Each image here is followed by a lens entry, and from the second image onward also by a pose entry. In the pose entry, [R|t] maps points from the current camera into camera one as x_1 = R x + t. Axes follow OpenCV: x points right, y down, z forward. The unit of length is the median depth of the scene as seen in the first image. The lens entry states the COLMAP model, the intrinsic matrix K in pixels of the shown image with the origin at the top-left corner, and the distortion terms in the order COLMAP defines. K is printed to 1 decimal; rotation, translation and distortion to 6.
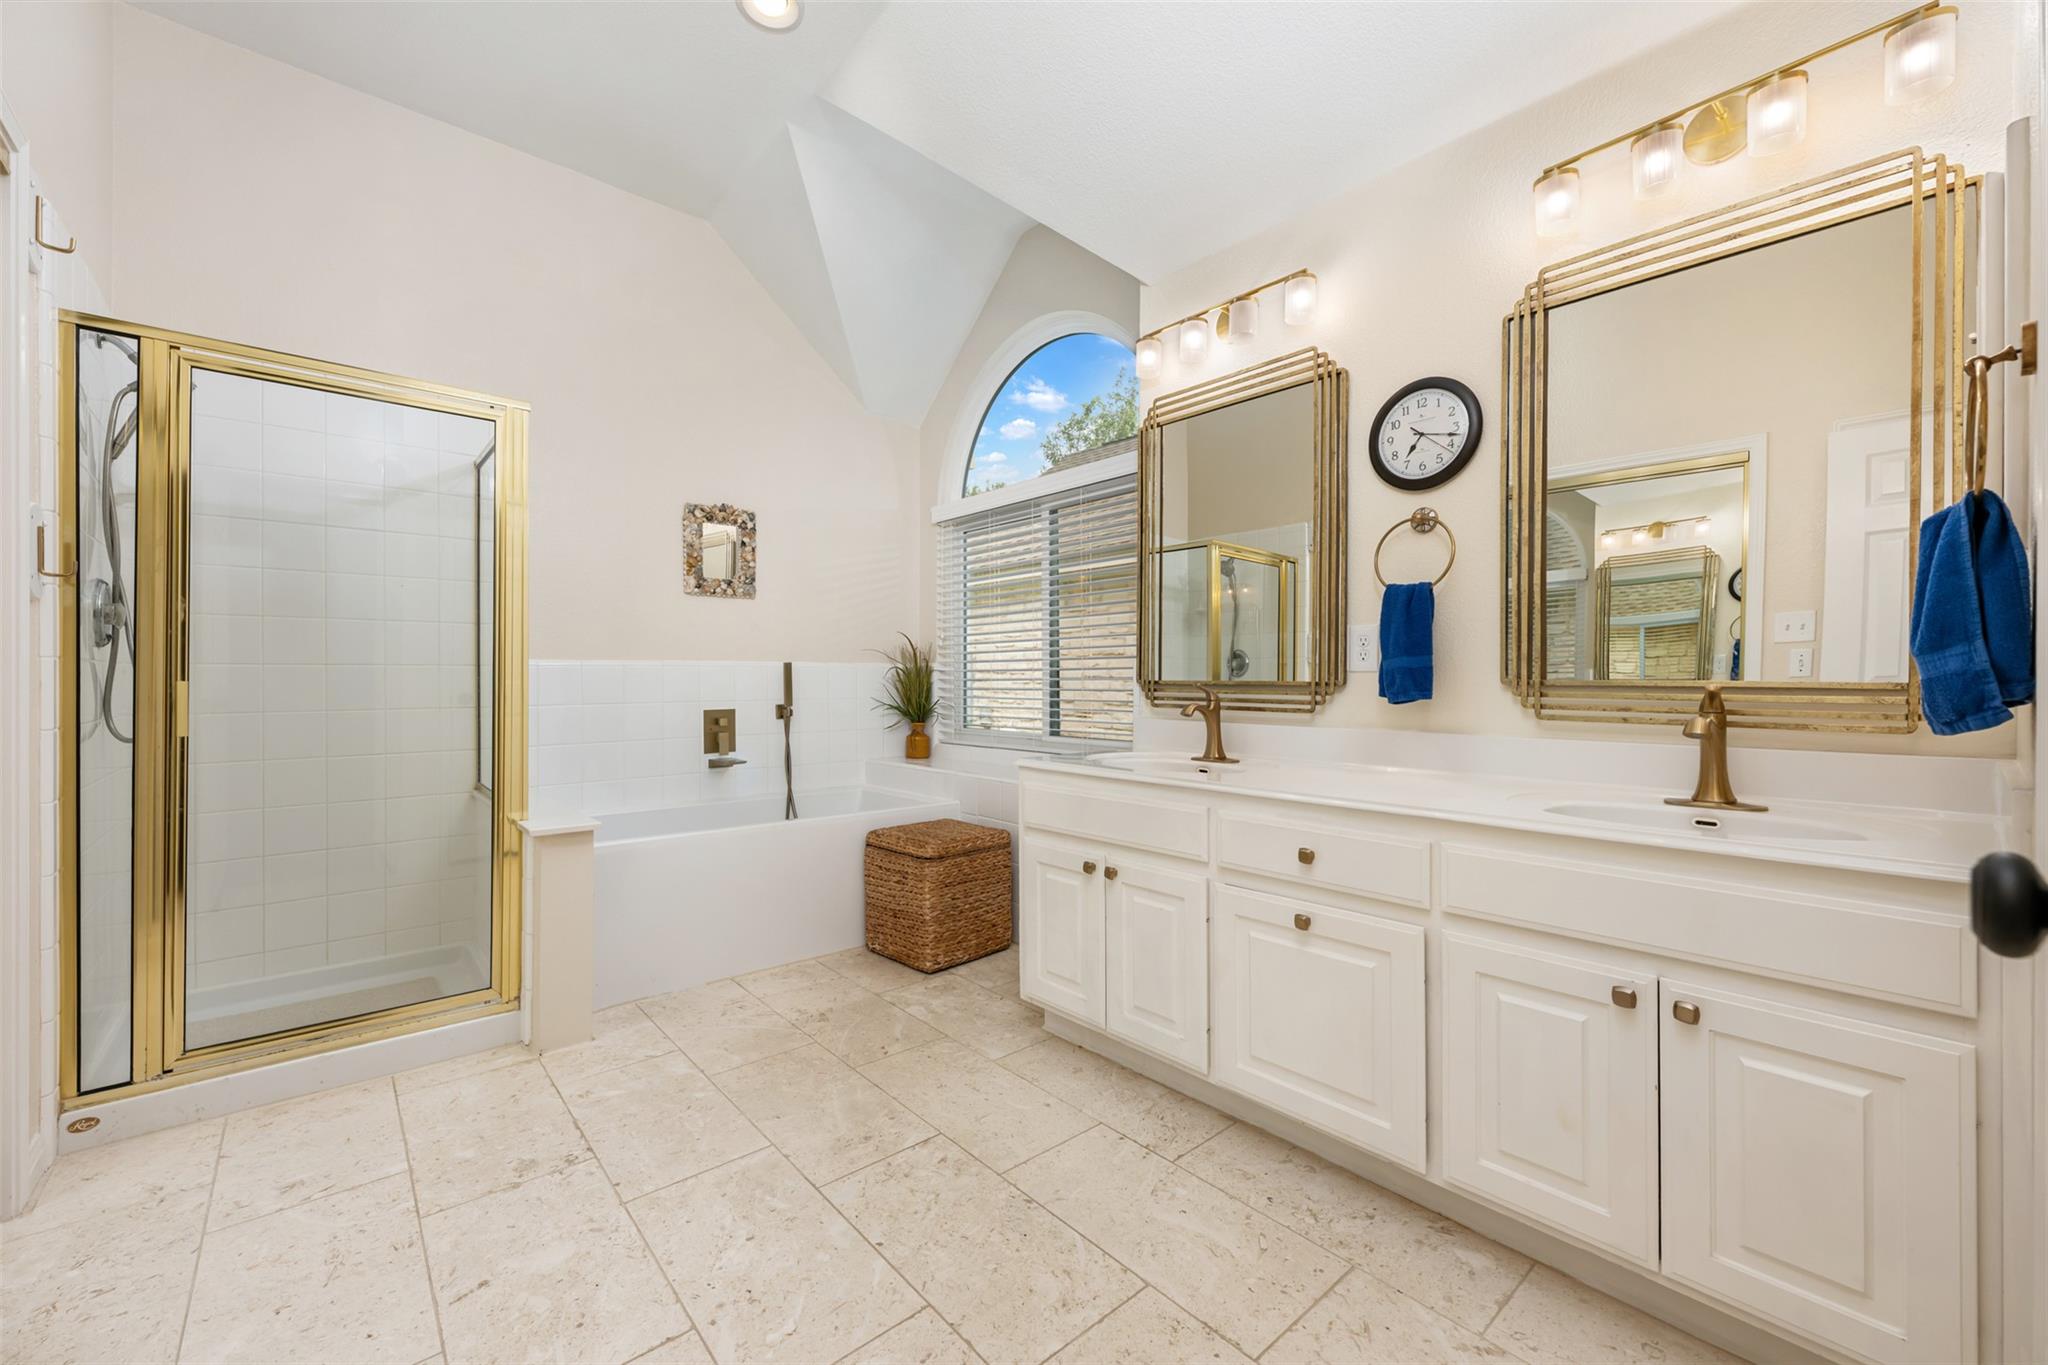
lens RADIAL K [[815.7, 0, 1024.0], [0, 815.7, 678.7], [0, 0, 1]] dist [-0.000069, -0.000768]
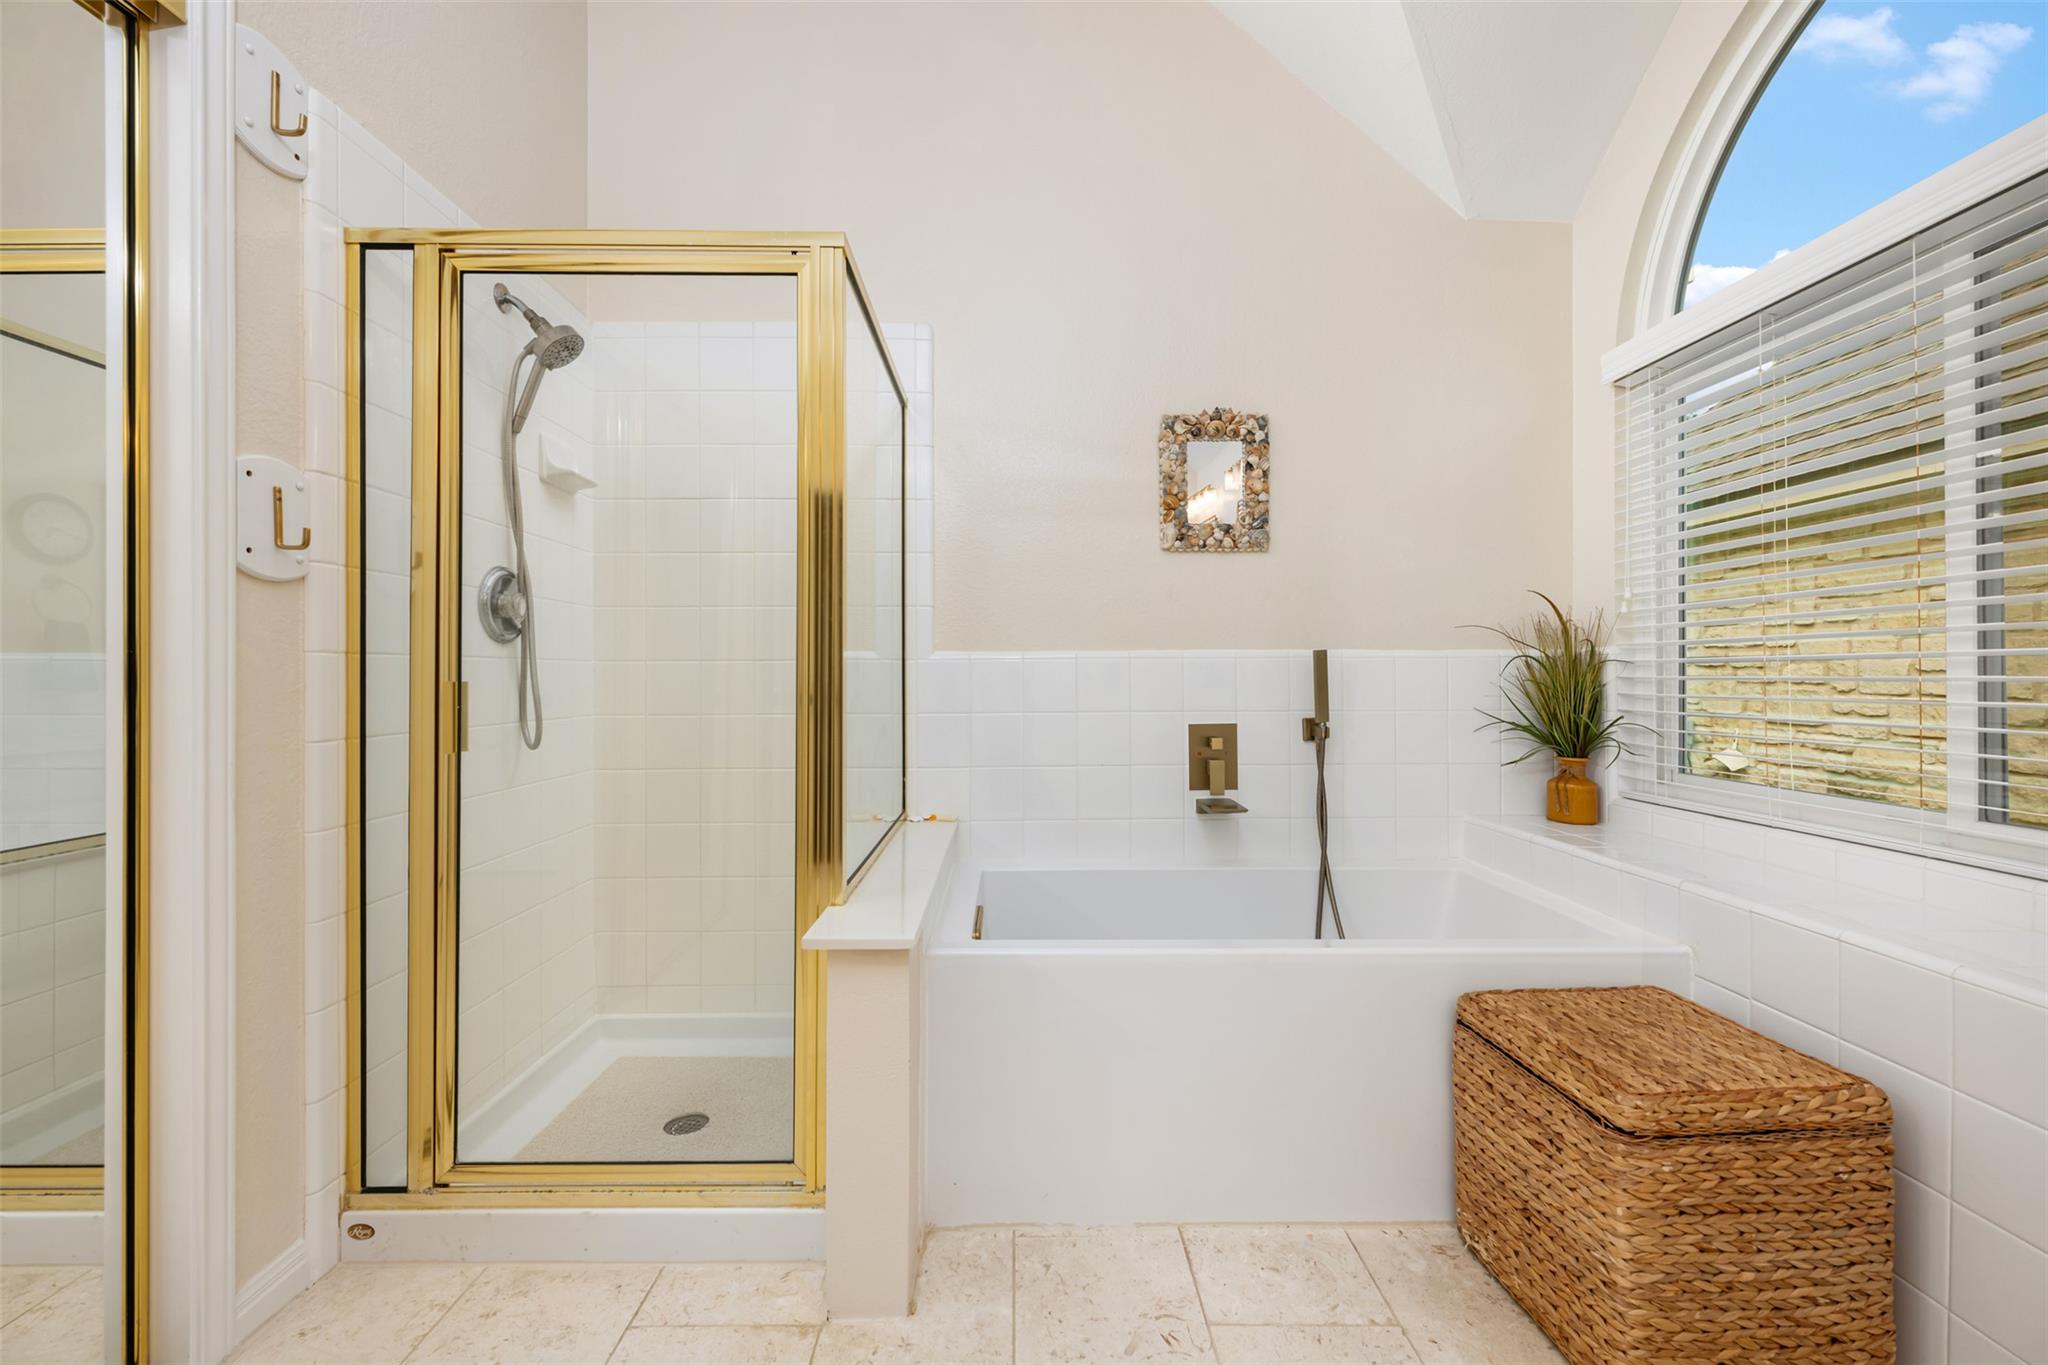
lens RADIAL K [[815.7, 0, 1021.1], [0, 815.7, 674.6], [0, 0, 1]] dist [-0.000069, -0.000768]
pose [[0.761342, -0.001845, -0.648348, -0.066116], [0.000937, 0.999998, -0.001745, -0.000862], [0.648350, 0.000721, 0.761342, 0.402190]]
